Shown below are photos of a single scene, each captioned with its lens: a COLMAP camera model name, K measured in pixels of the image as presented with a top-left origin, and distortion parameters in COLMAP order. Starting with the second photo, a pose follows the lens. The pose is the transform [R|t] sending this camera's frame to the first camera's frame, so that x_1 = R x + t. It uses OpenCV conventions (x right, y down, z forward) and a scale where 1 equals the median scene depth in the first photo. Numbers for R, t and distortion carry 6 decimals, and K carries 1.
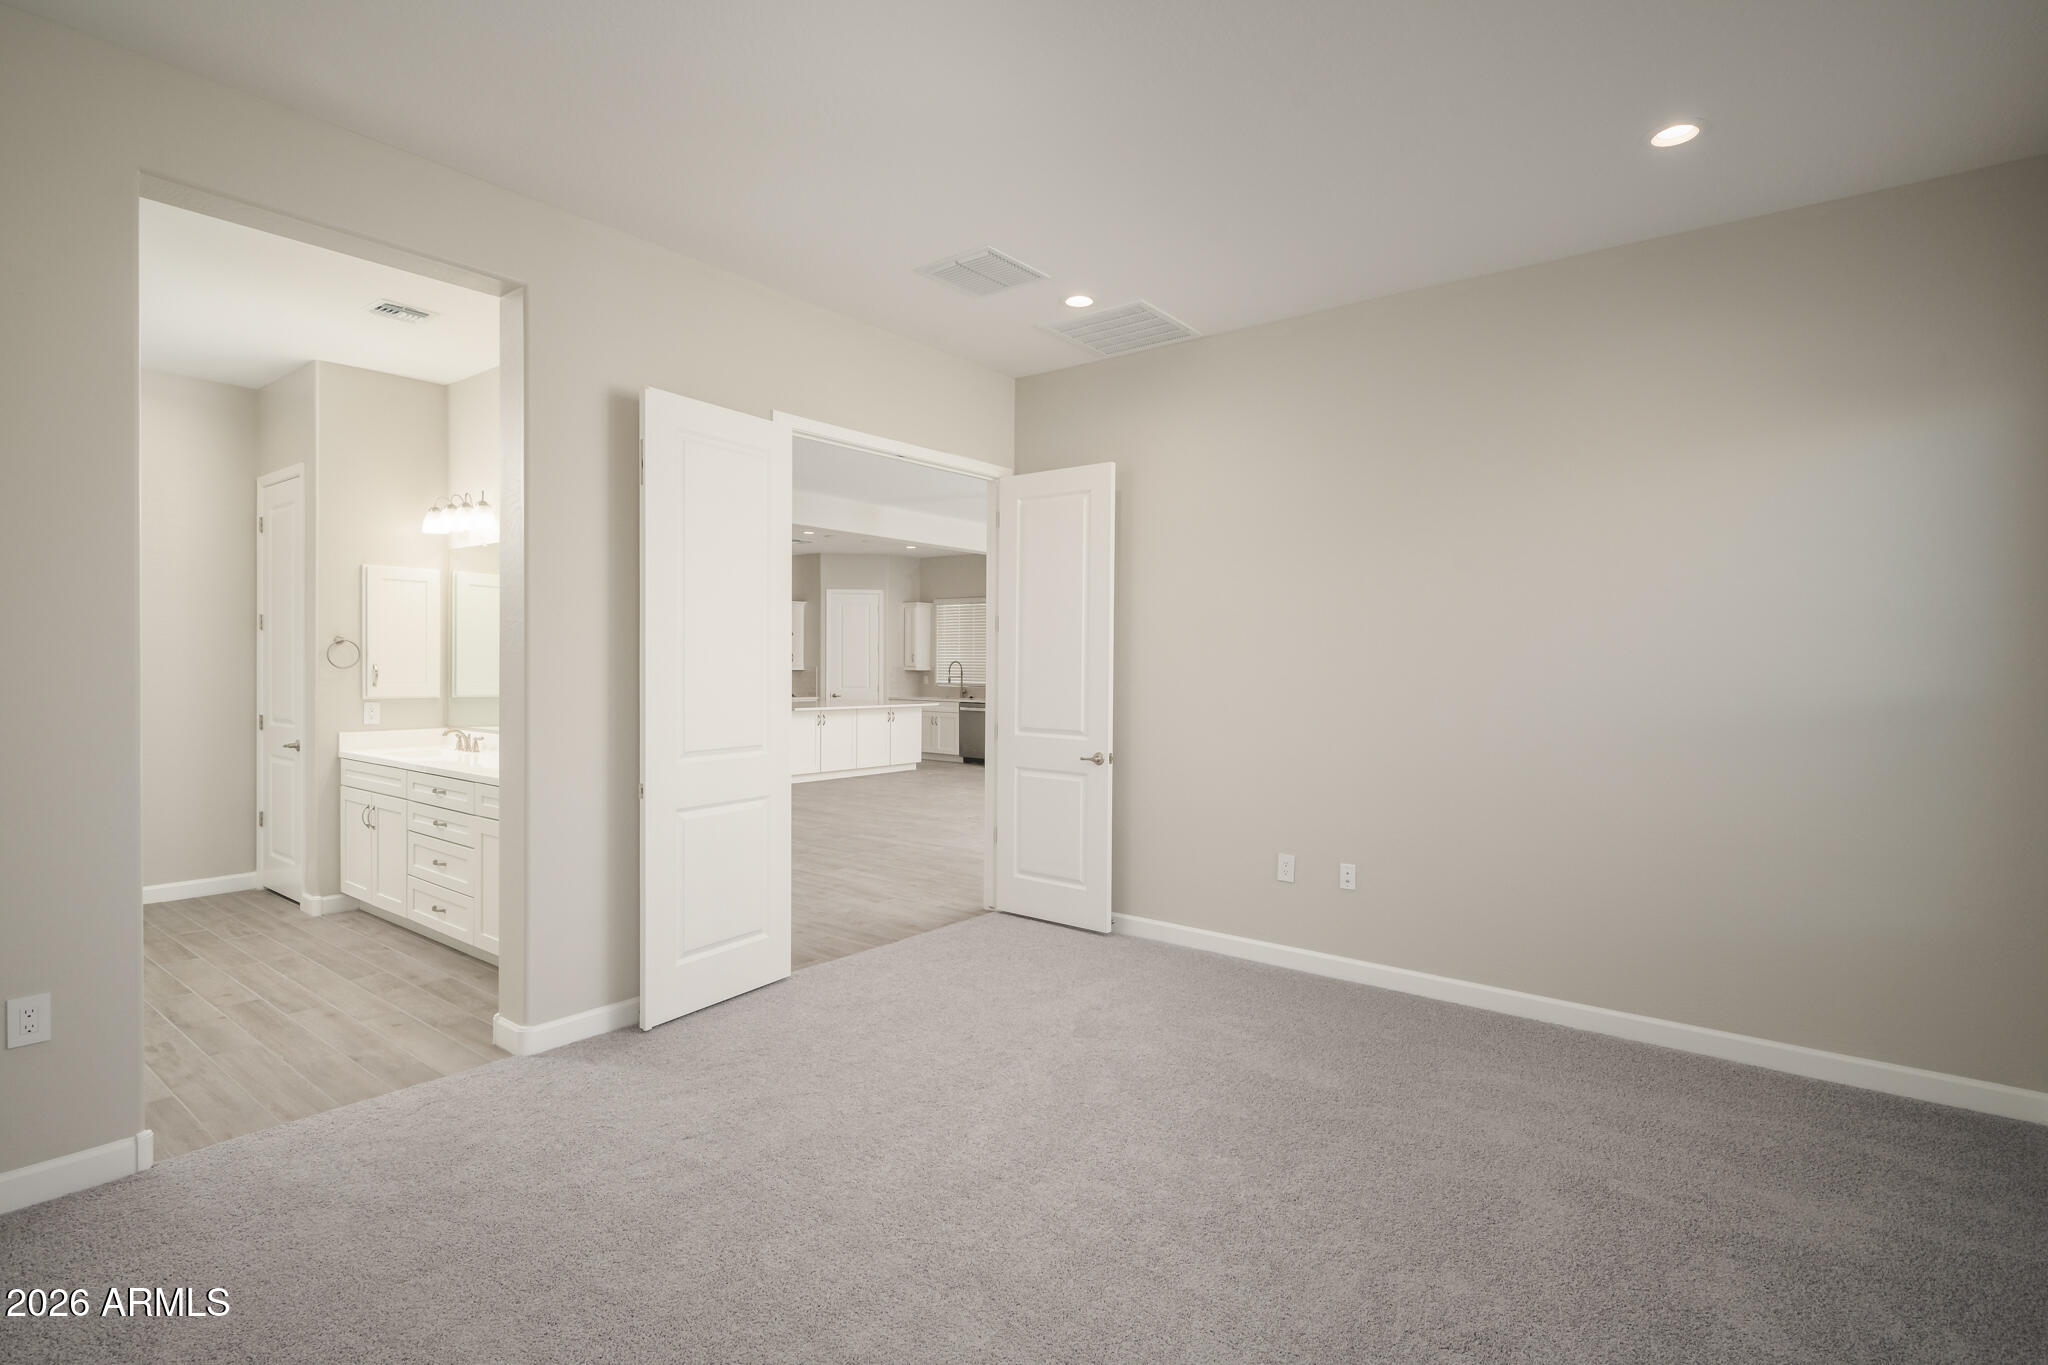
lens RADIAL K [[1023.0, 0, 1024.0], [0, 1023.0, 682.5], [0, 0, 1]] dist [0.000454, -0.000146]
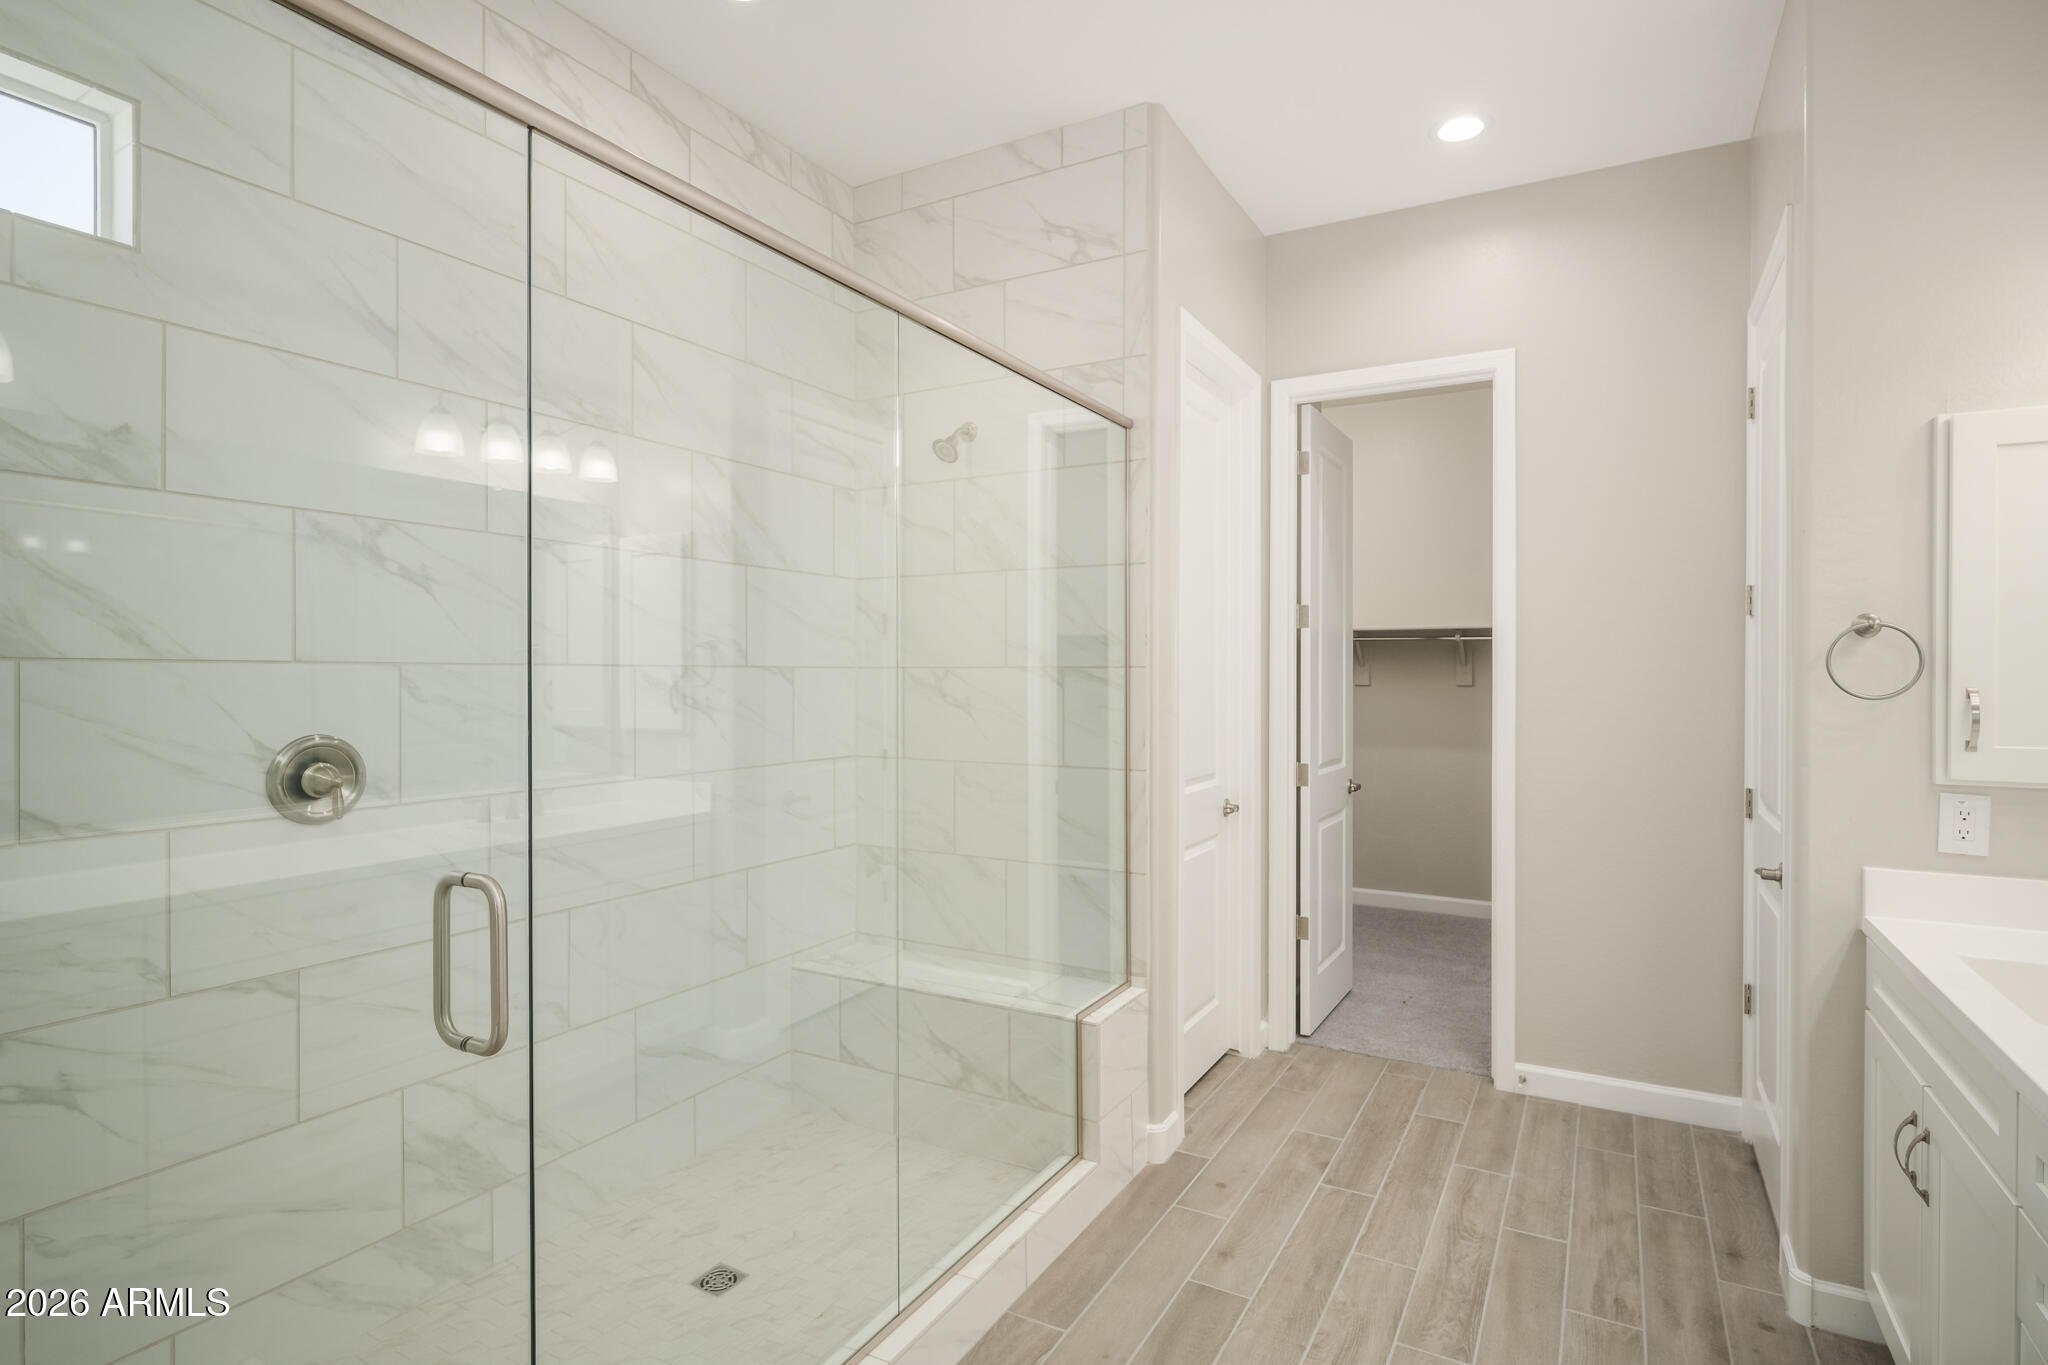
lens RADIAL K [[1051.6, 0, 1024.0], [0, 1051.6, 682.5], [0, 0, 1]] dist [-0.001685, -0.000410]
pose [[0.165463, 0.000893, -0.986216, -0.303736], [-0.020378, 0.999789, -0.002513, -0.012028], [0.986005, 0.020512, 0.165446, 0.569925]]
